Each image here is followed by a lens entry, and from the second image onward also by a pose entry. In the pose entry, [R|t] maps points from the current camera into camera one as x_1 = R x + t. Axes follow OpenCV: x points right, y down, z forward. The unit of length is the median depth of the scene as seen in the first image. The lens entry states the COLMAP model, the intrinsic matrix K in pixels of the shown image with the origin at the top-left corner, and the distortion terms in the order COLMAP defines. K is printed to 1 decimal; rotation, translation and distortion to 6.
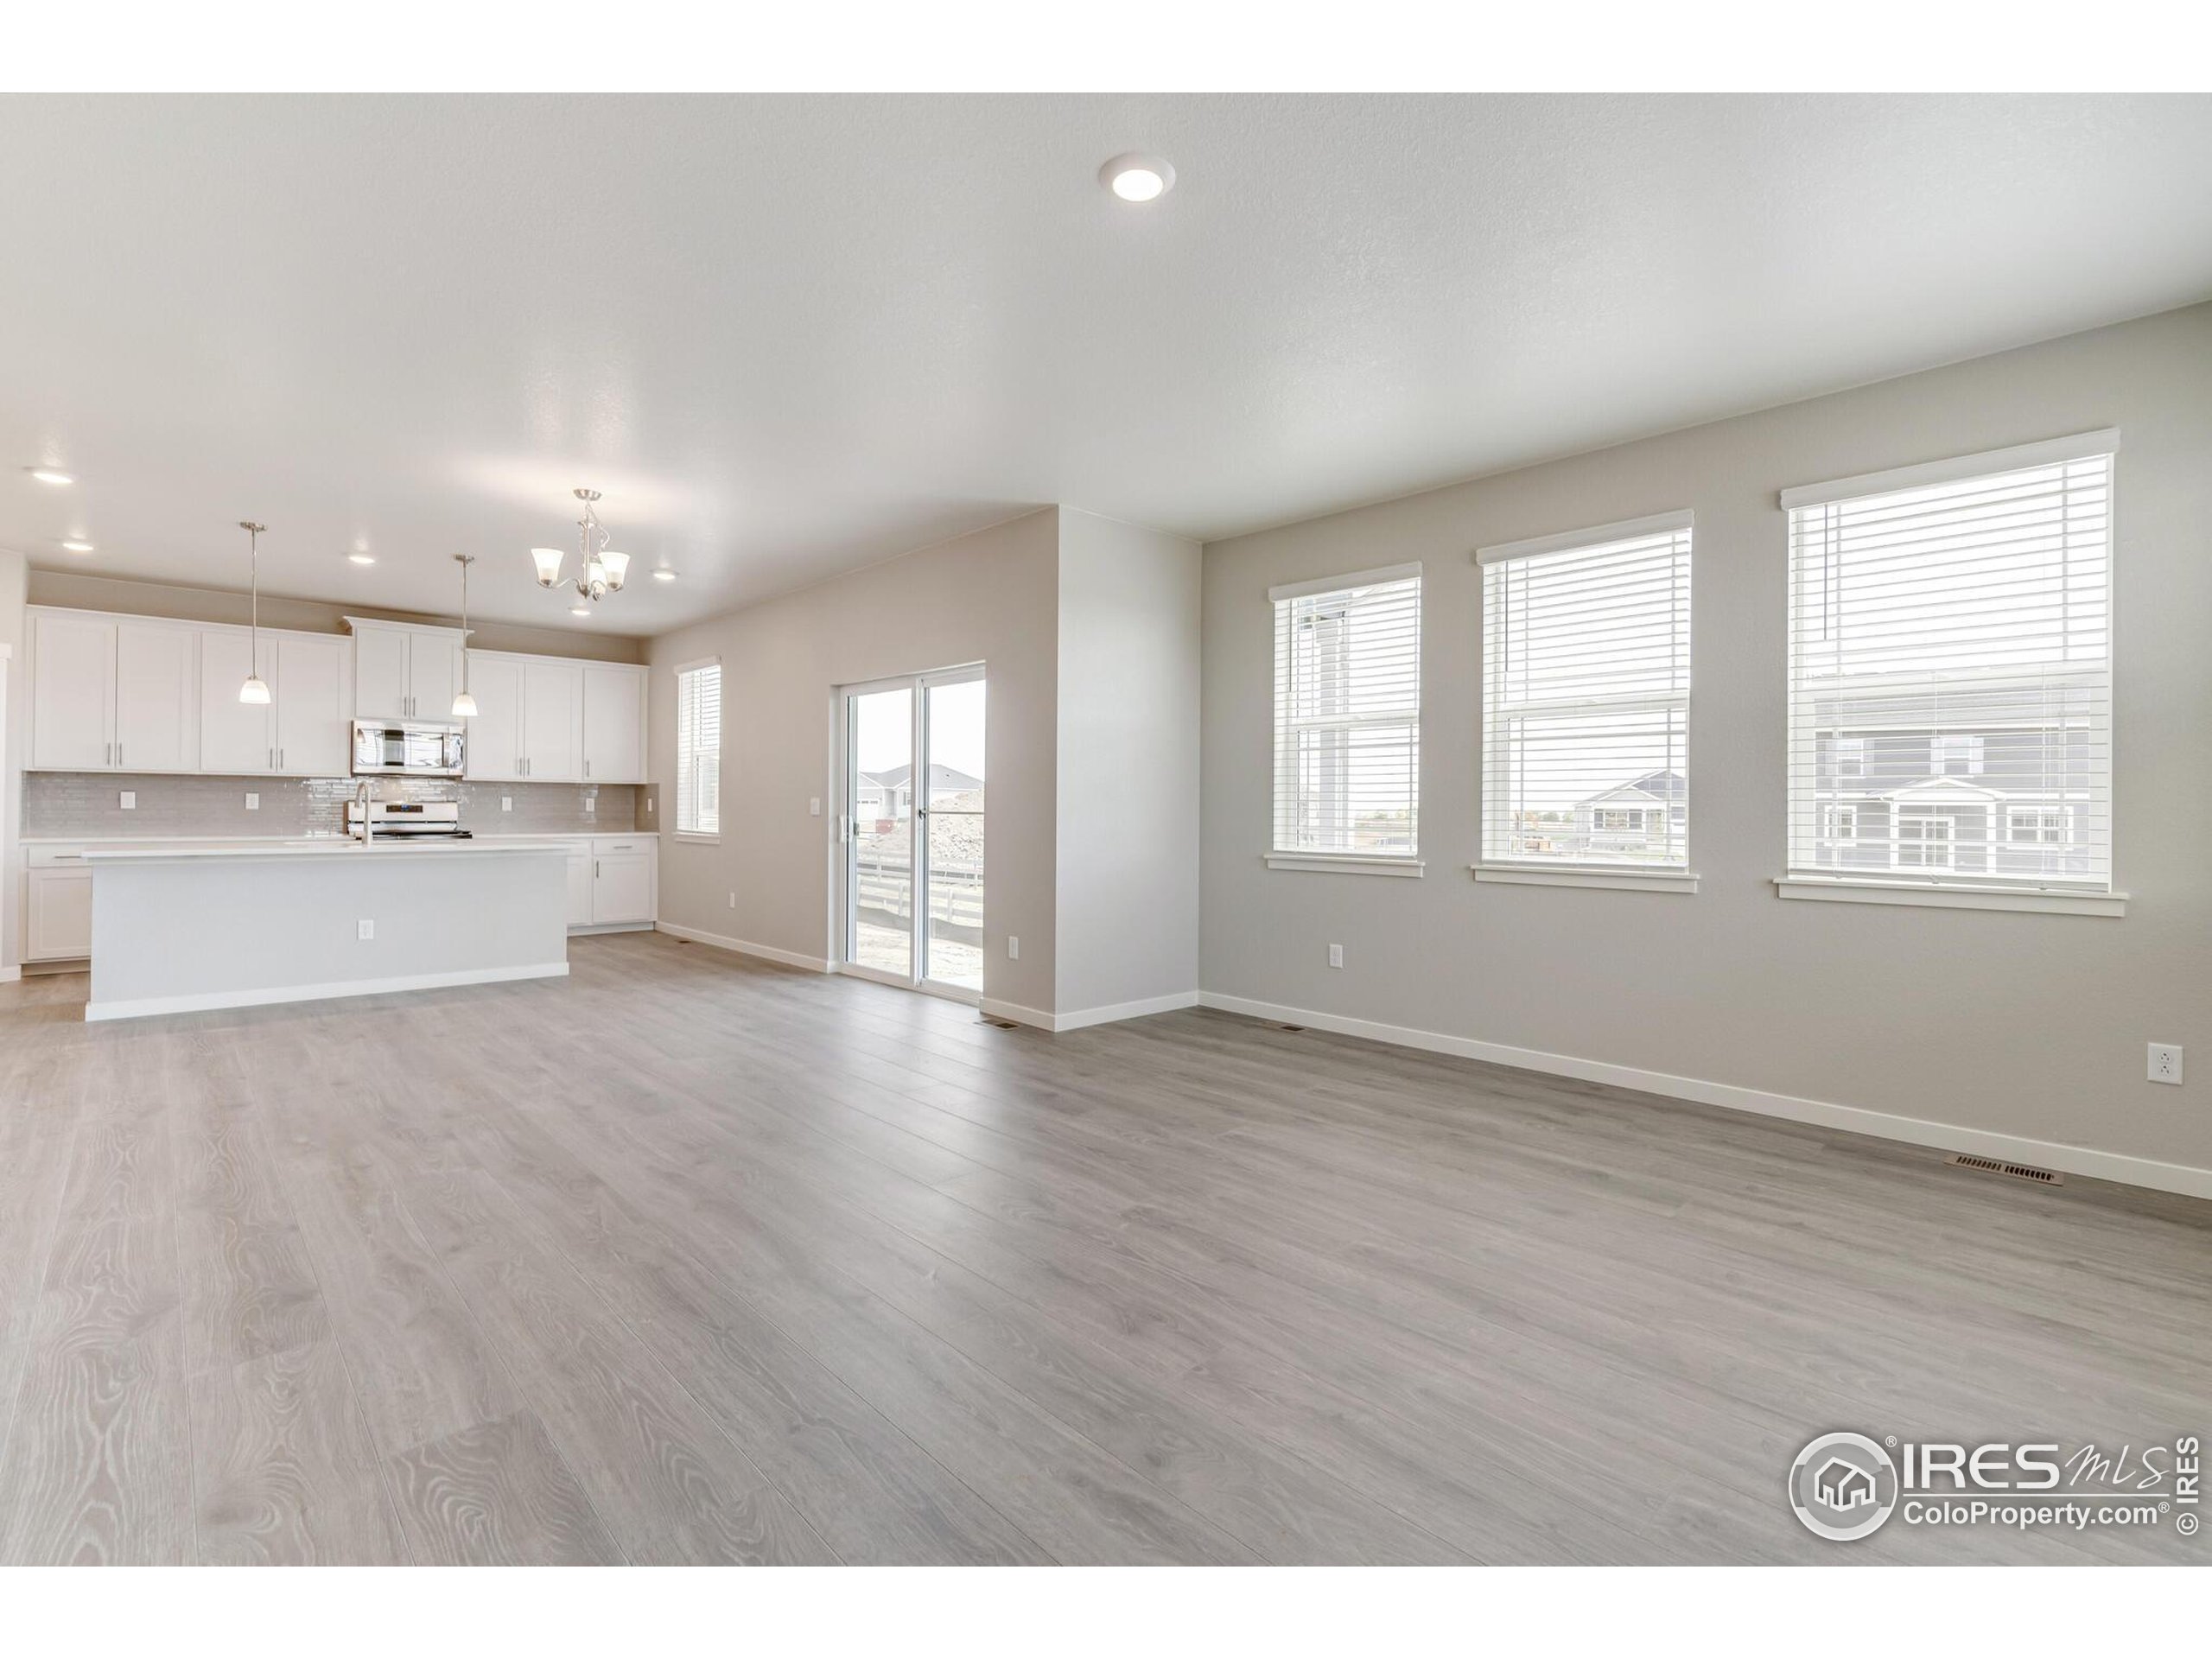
lens RADIAL K [[1002.9, 0, 1103.4], [0, 1002.9, 804.0], [0, 0, 1]] dist [-0.001579, 0.000445]
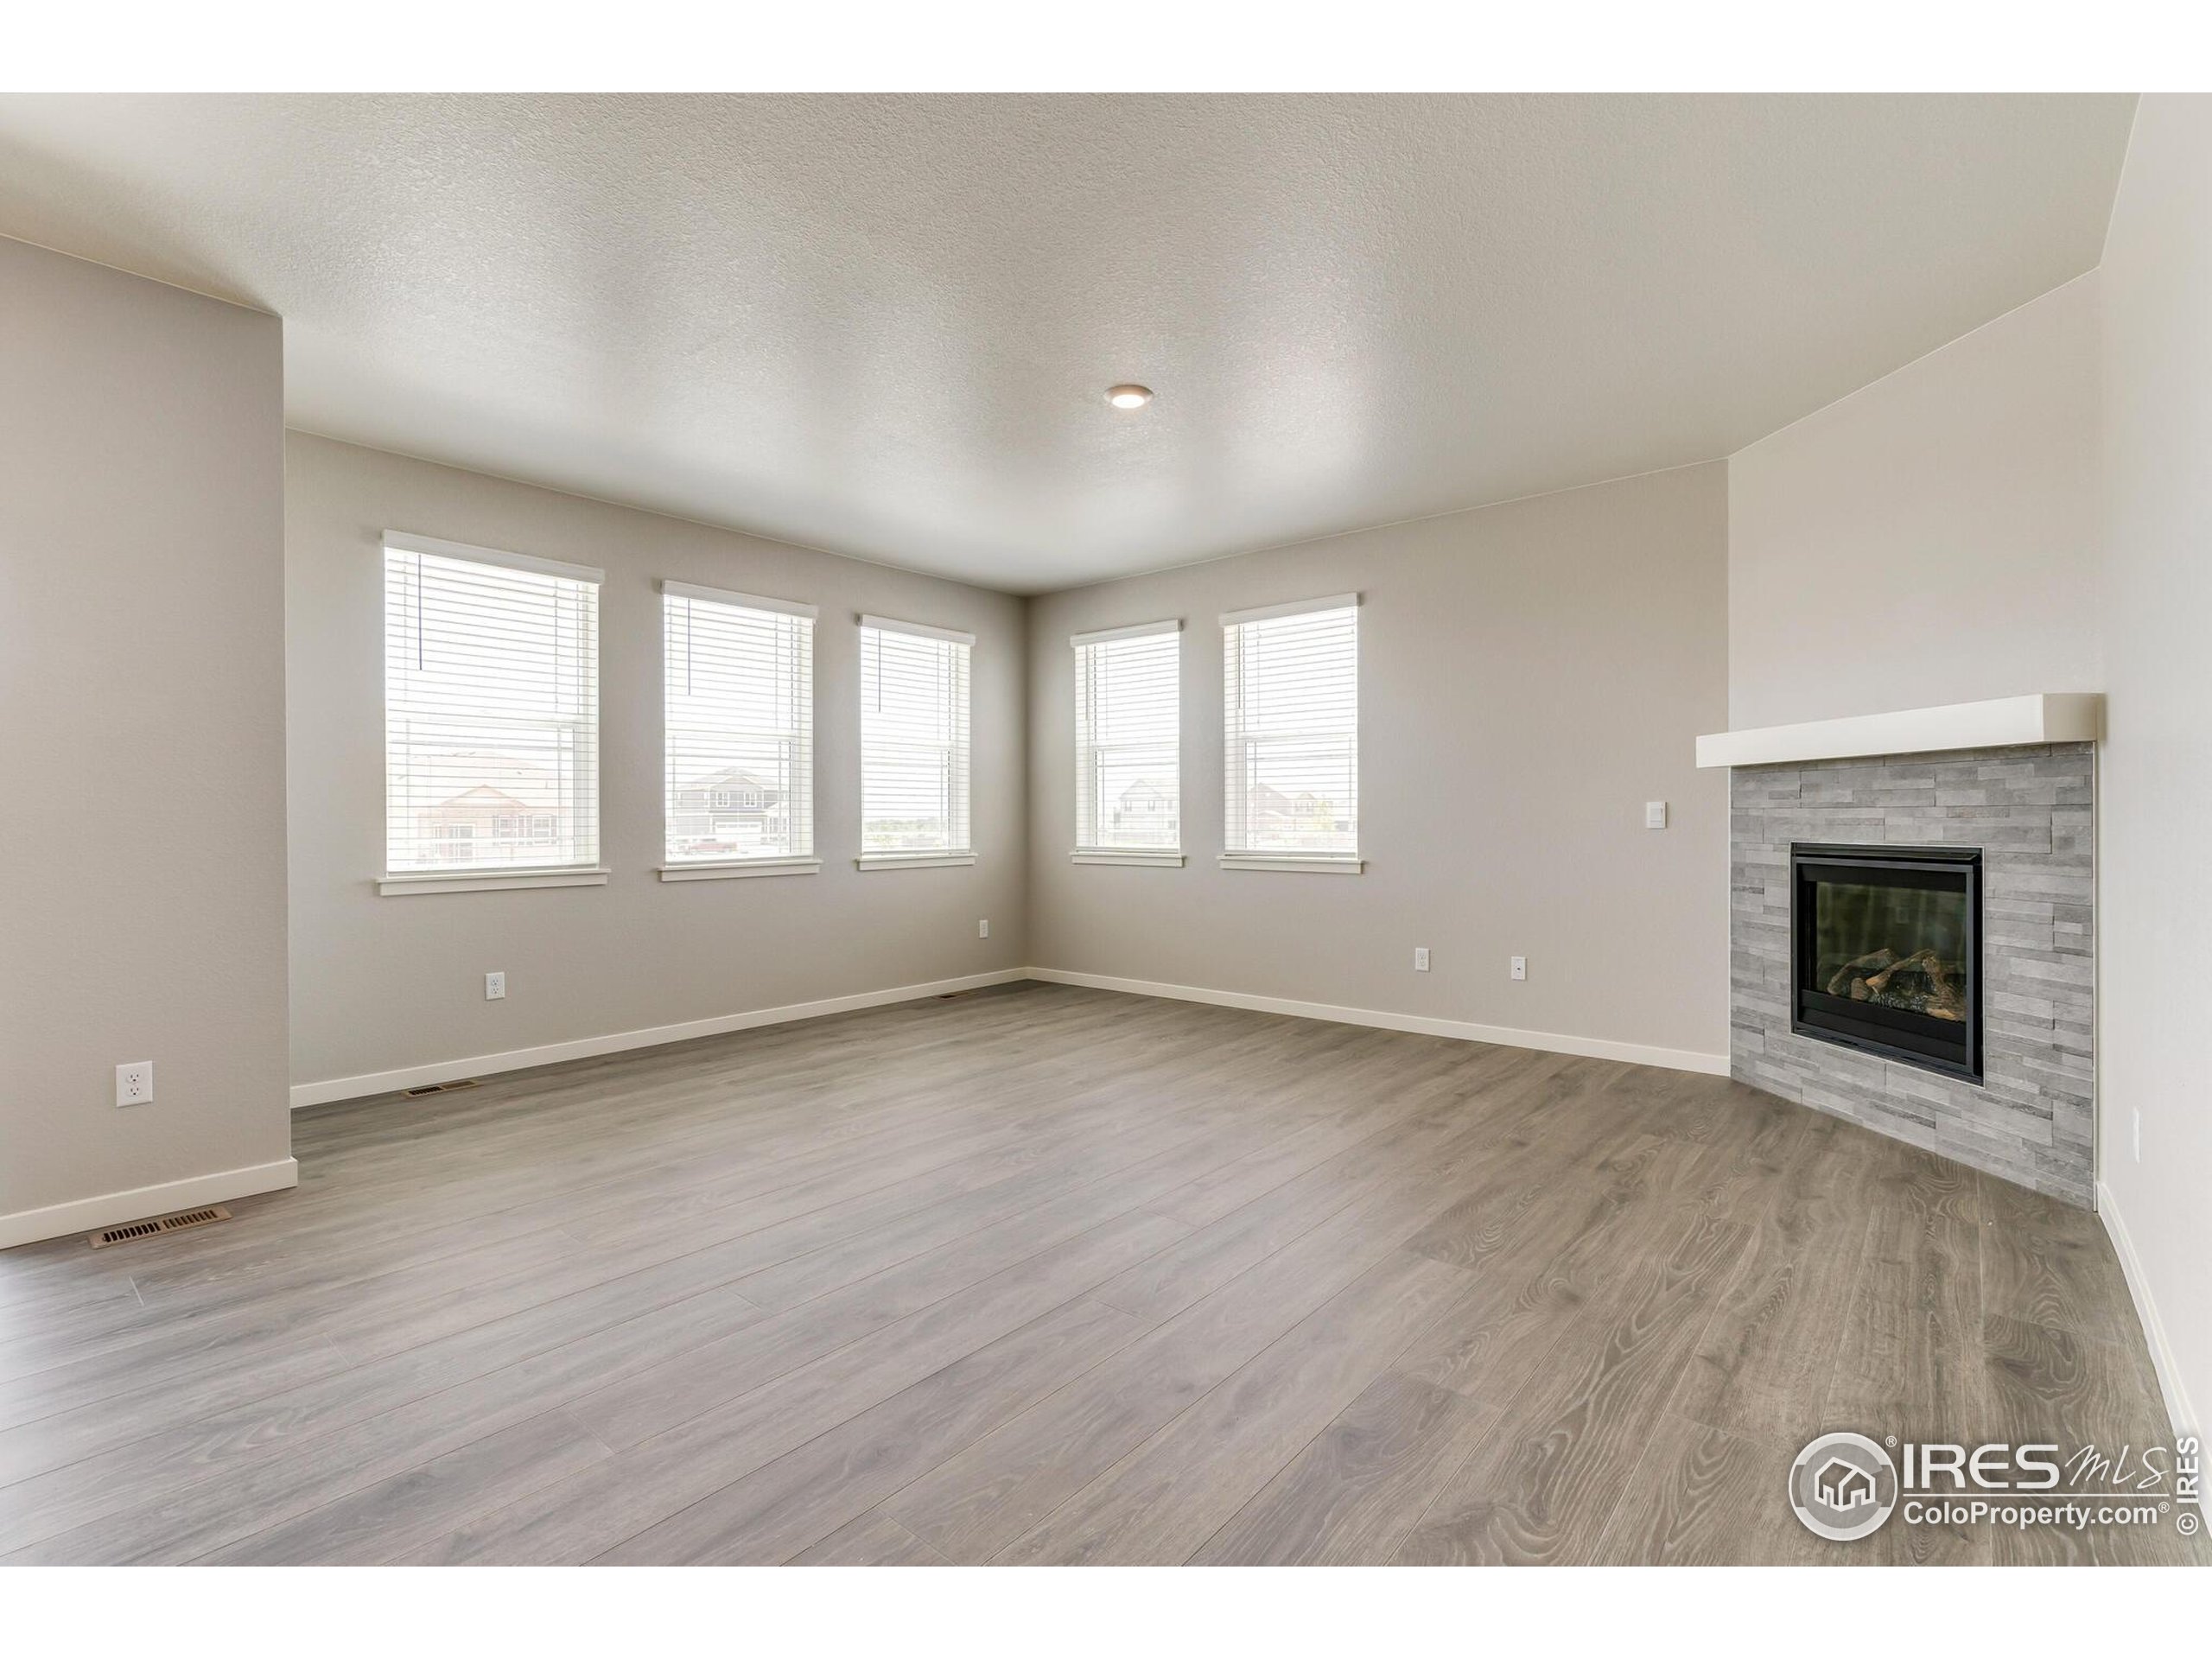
lens RADIAL K [[1008.0, 0, 1121.0], [0, 1008.0, 818.5], [0, 0, 1]] dist [-0.002193, -0.000364]
pose [[-0.113637, -0.009122, 0.993480, -0.564564], [-0.001293, 0.999958, 0.009033, -0.002039], [-0.993522, -0.000258, -0.113644, 0.455144]]
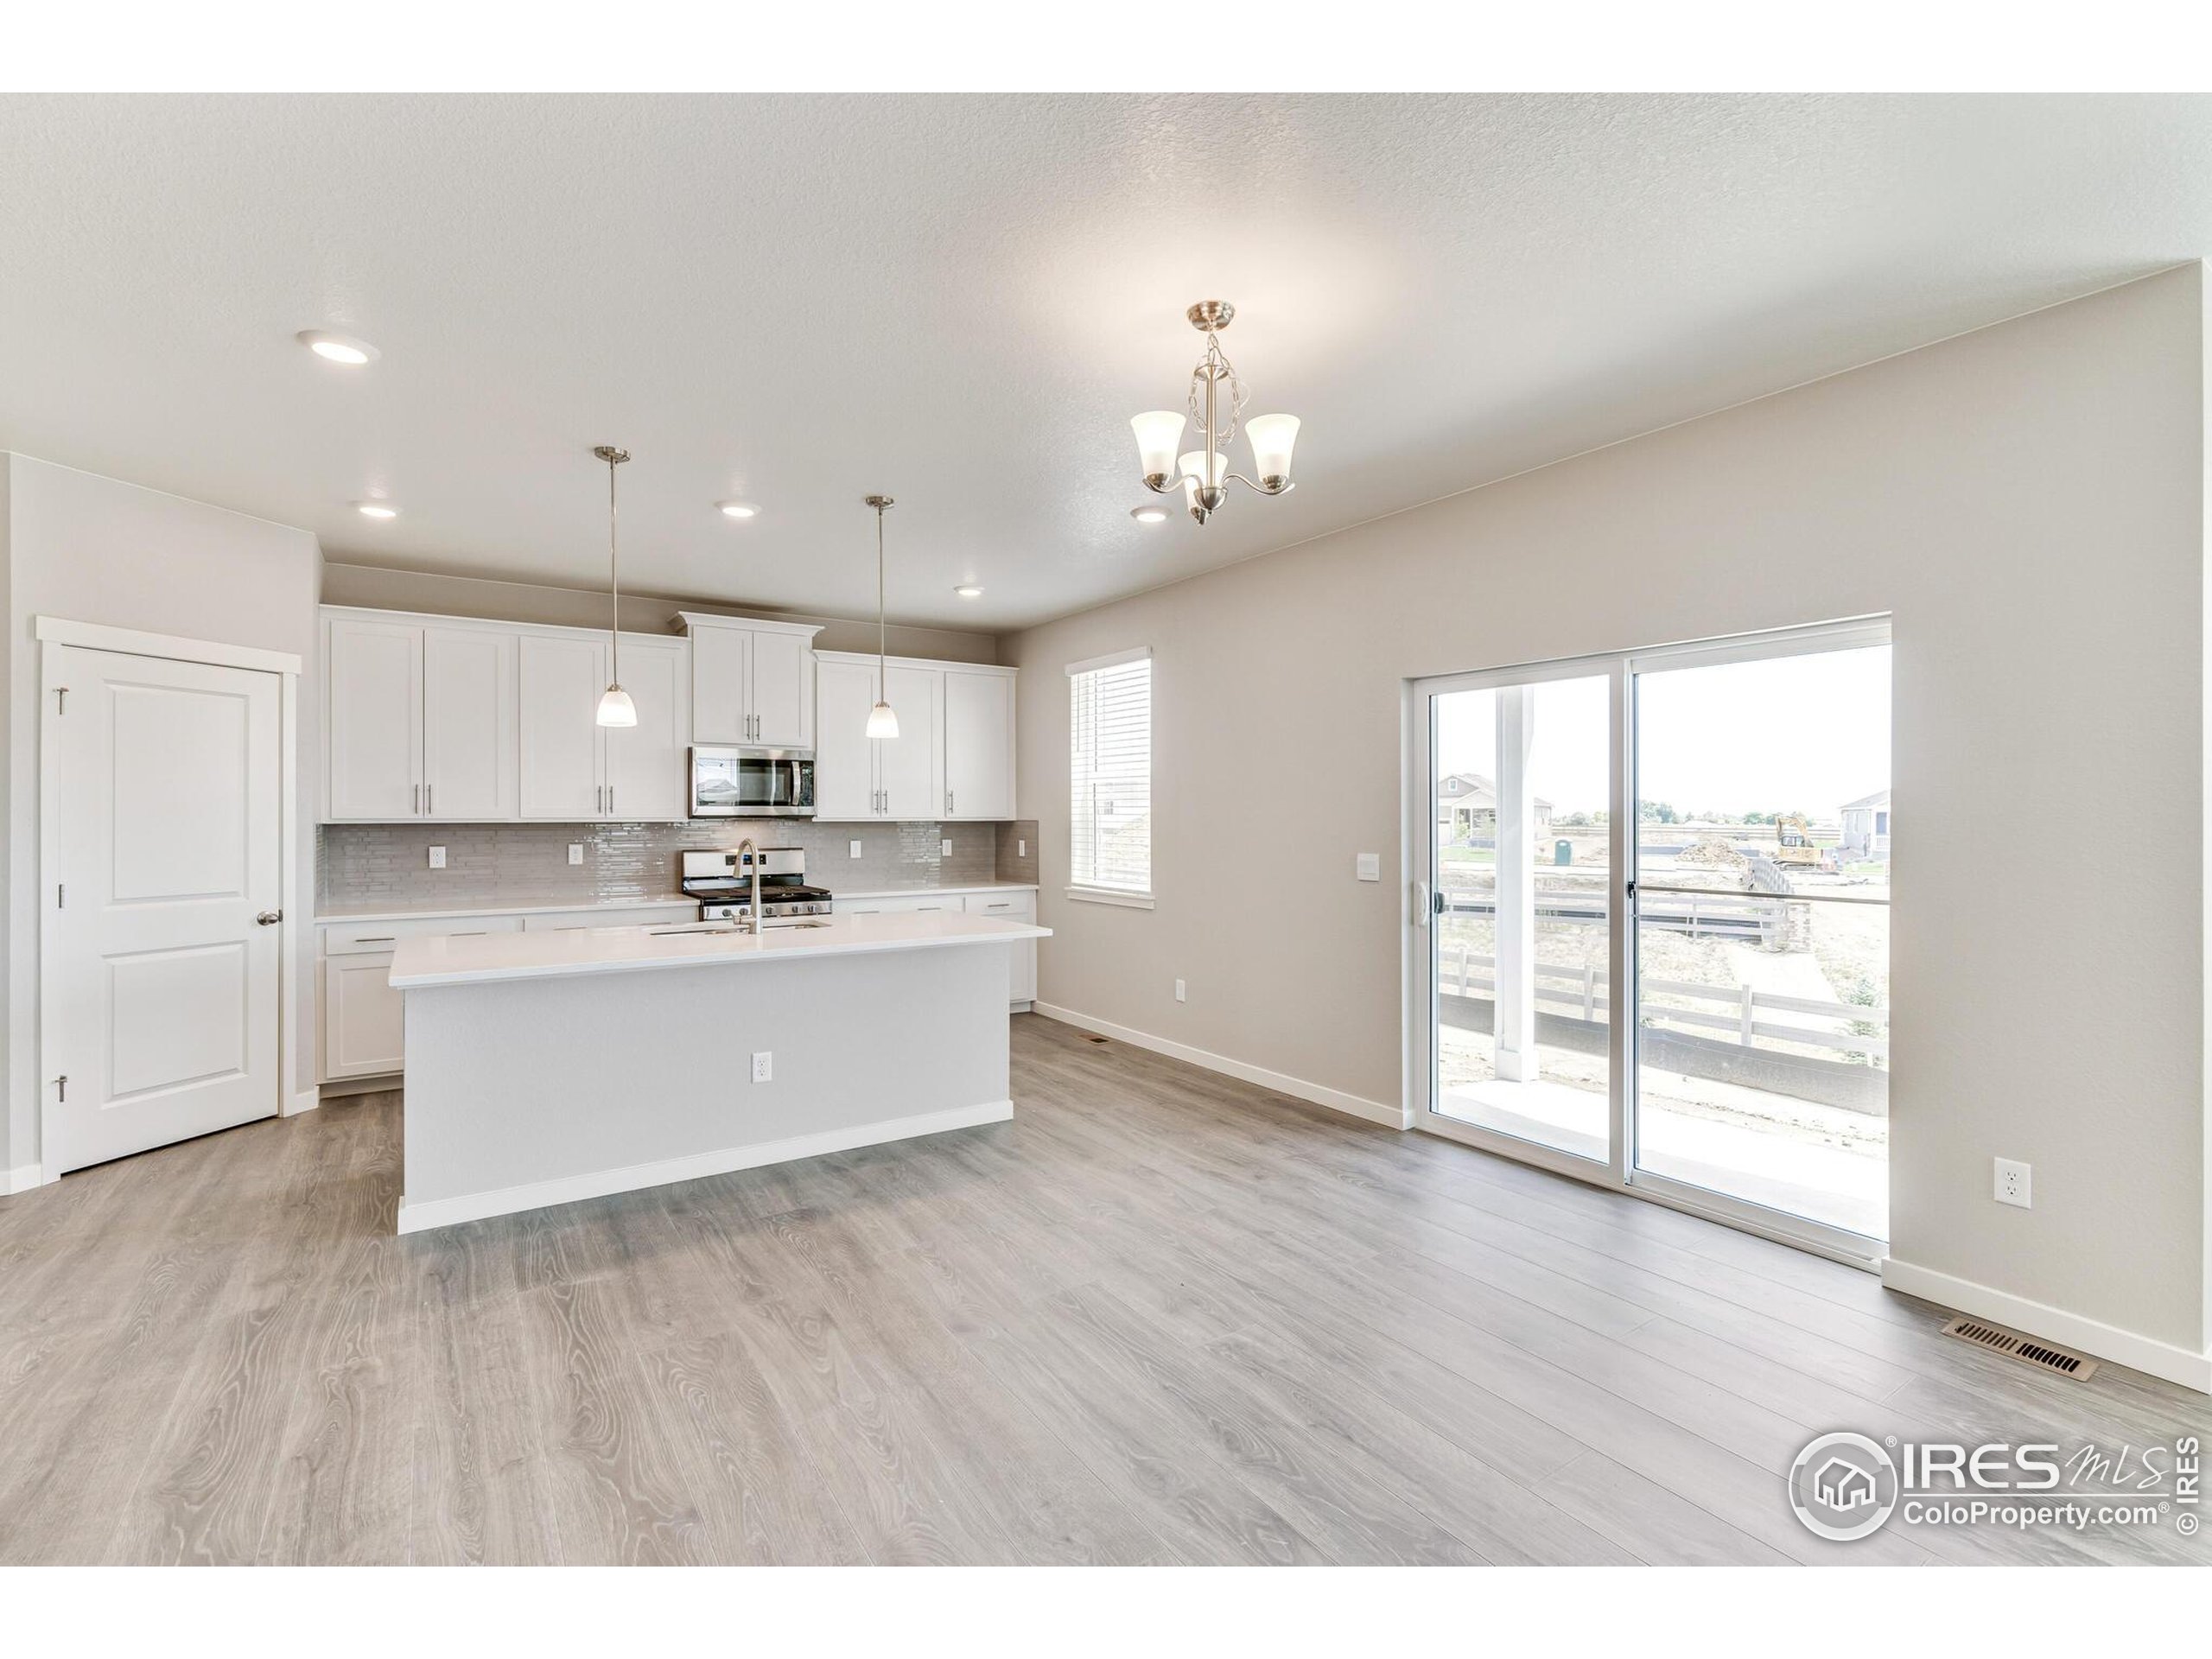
lens RADIAL K [[1006.5, 0, 1107.7], [0, 1006.5, 817.9], [0, 0, 1]] dist [-0.000600, 0.000194]
pose [[0.985332, -0.007865, -0.170469, -0.372550], [0.008859, 0.999948, 0.005071, -0.036993], [0.170421, -0.006507, 0.985350, 0.363193]]
